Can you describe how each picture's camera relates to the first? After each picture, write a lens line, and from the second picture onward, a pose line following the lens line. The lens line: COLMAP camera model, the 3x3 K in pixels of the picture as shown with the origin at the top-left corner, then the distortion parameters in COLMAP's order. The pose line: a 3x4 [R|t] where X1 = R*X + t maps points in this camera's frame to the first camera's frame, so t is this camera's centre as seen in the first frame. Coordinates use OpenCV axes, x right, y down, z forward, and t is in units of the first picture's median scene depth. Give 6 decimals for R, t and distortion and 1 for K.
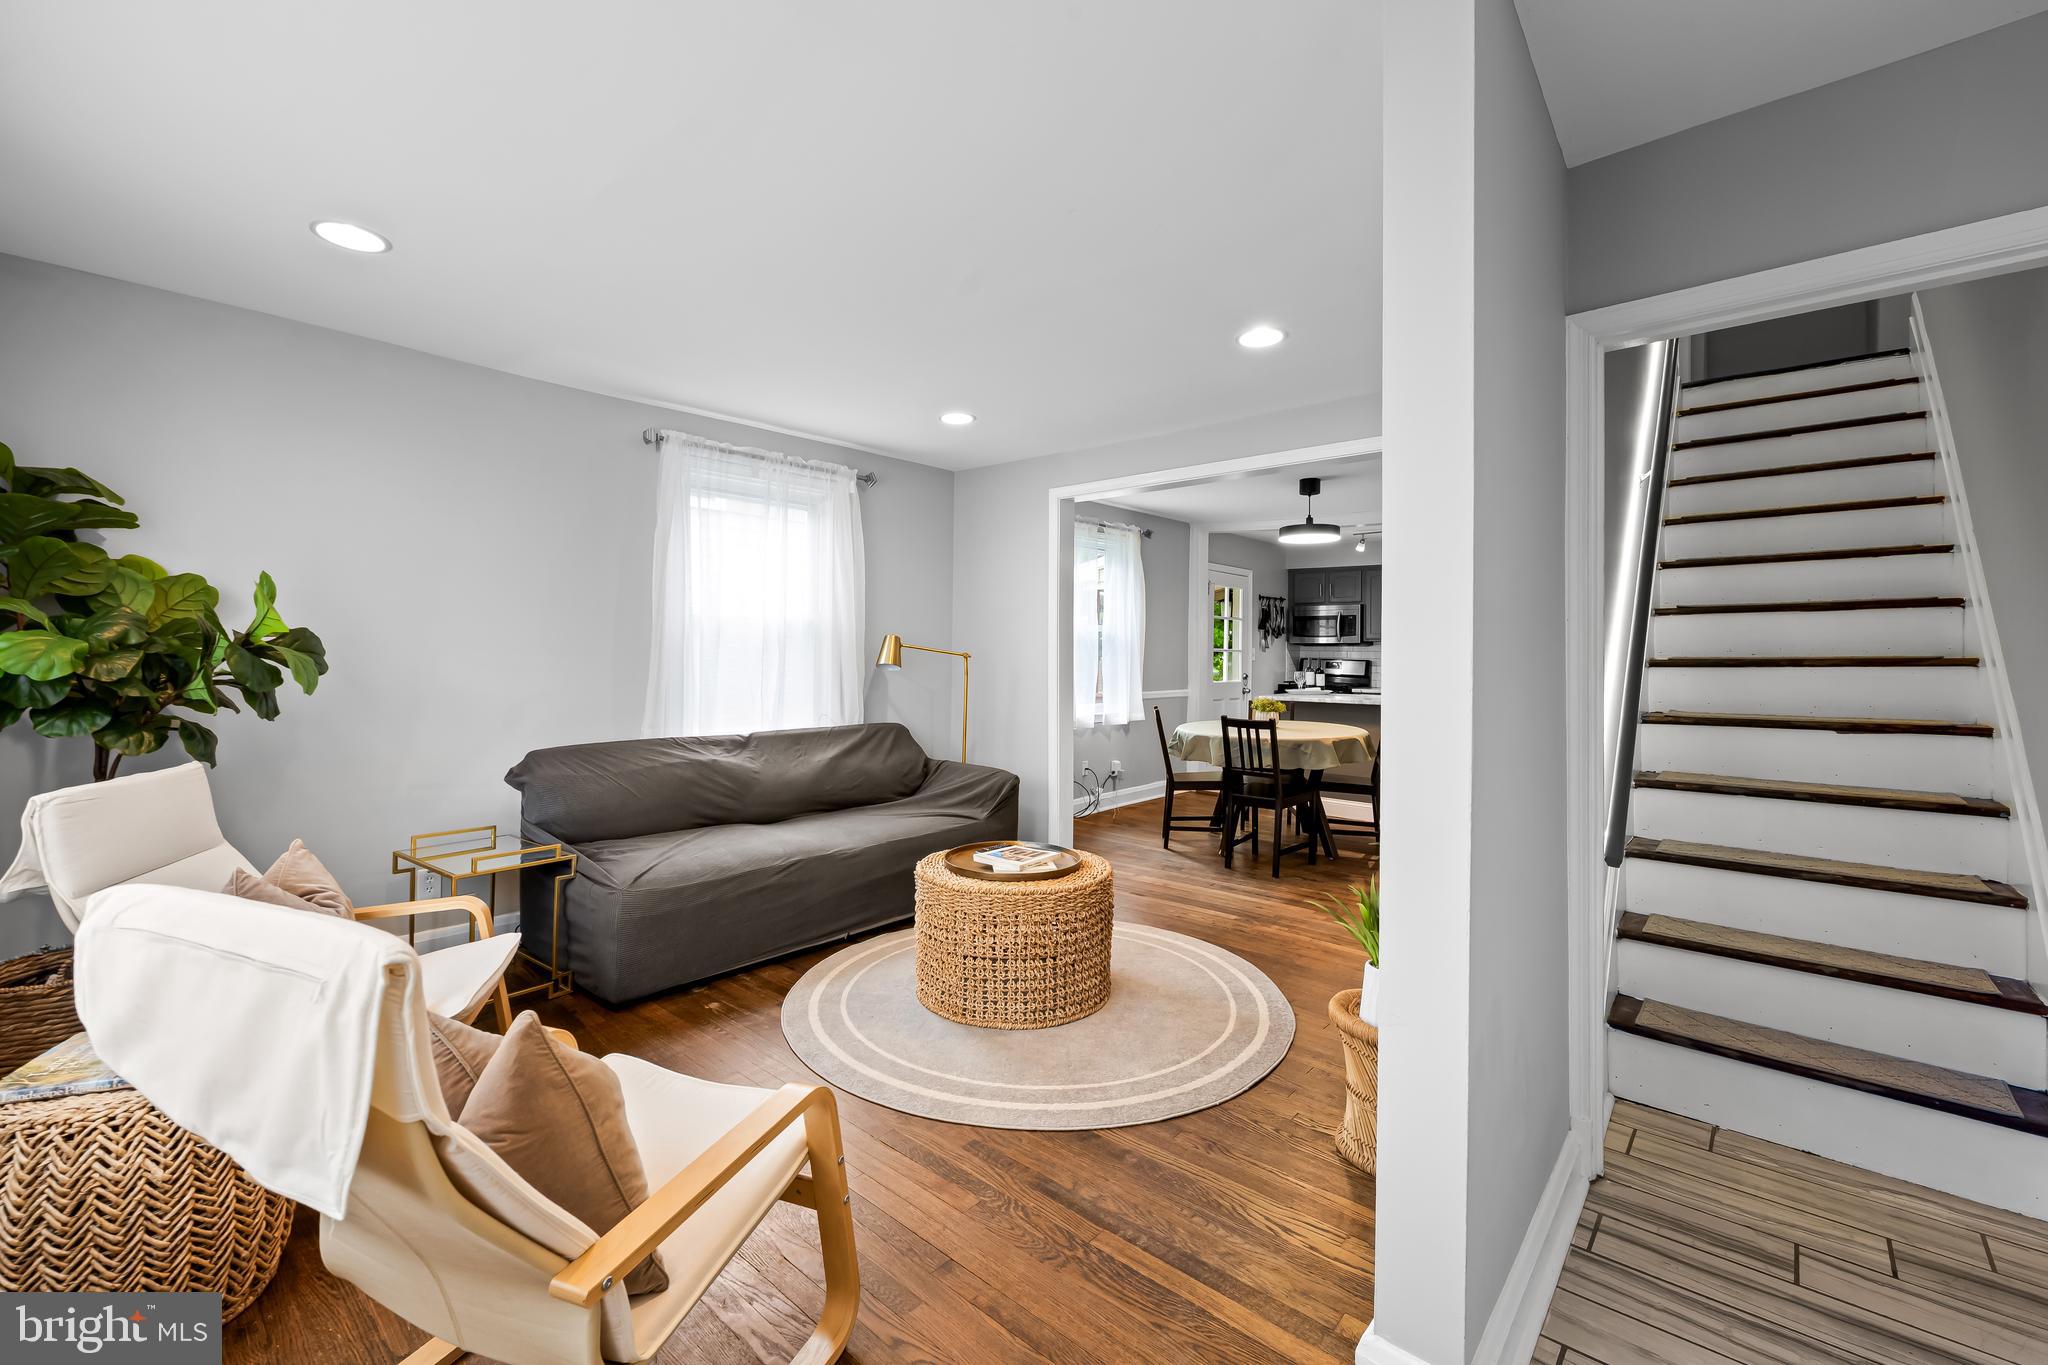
lens RADIAL K [[841.6, 0, 1025.1], [0, 841.6, 646.3], [0, 0, 1]] dist [-0.006542, 0.000846]
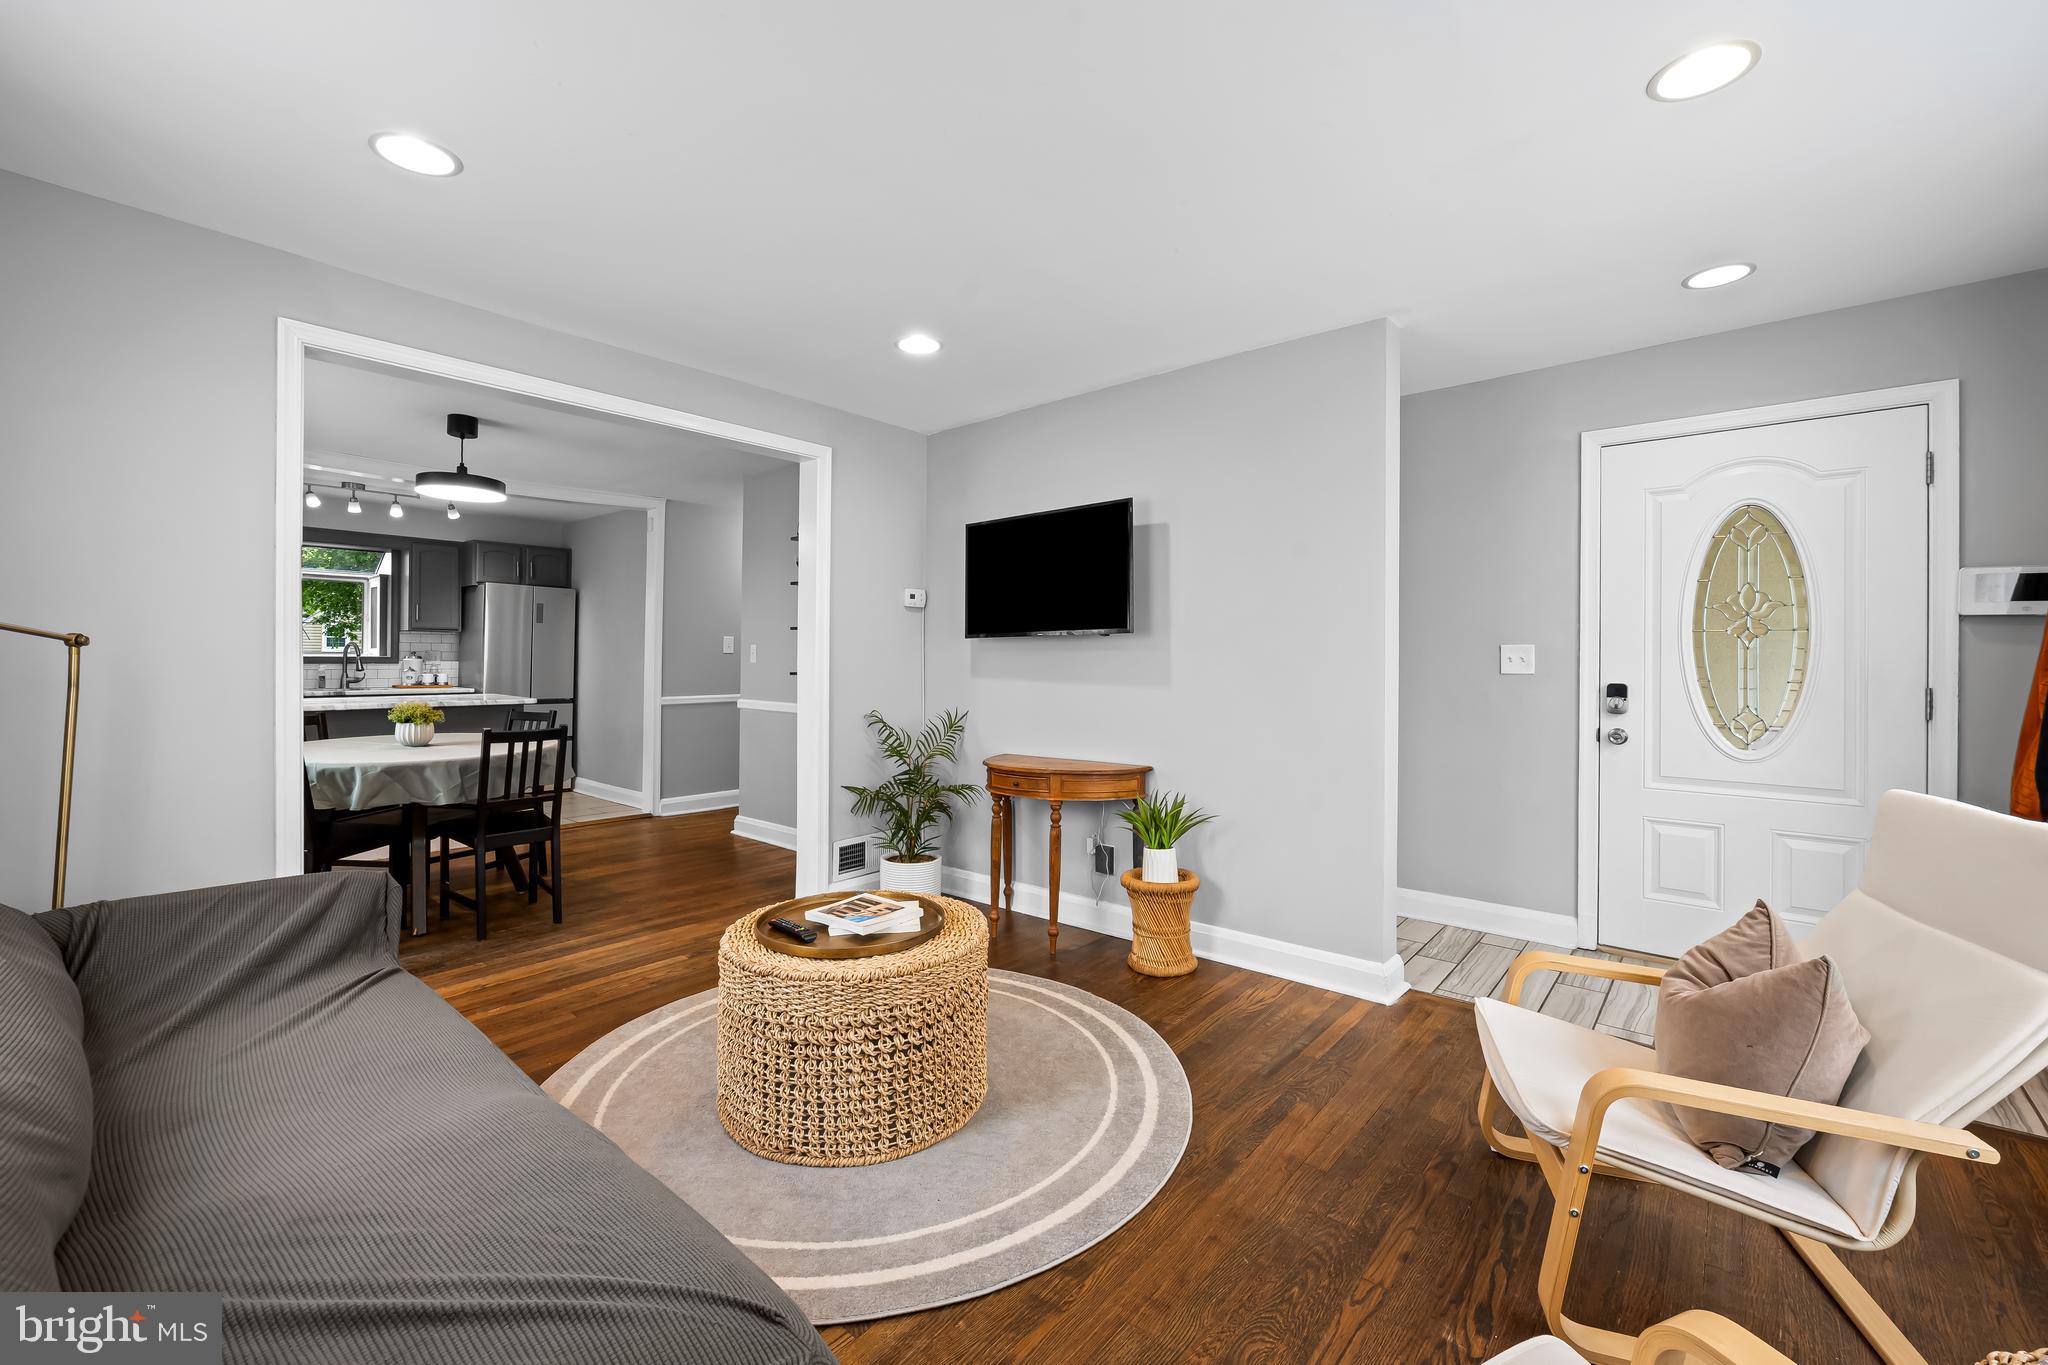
lens RADIAL K [[836.5, 0, 1021.4], [0, 836.5, 661.2], [0, 0, 1]] dist [-0.005778, 0.000414]
pose [[-0.006654, -0.011606, 0.999911, -0.662026], [-0.016492, 0.999798, 0.011495, 0.012371], [-0.999842, -0.016414, -0.006844, 0.758577]]
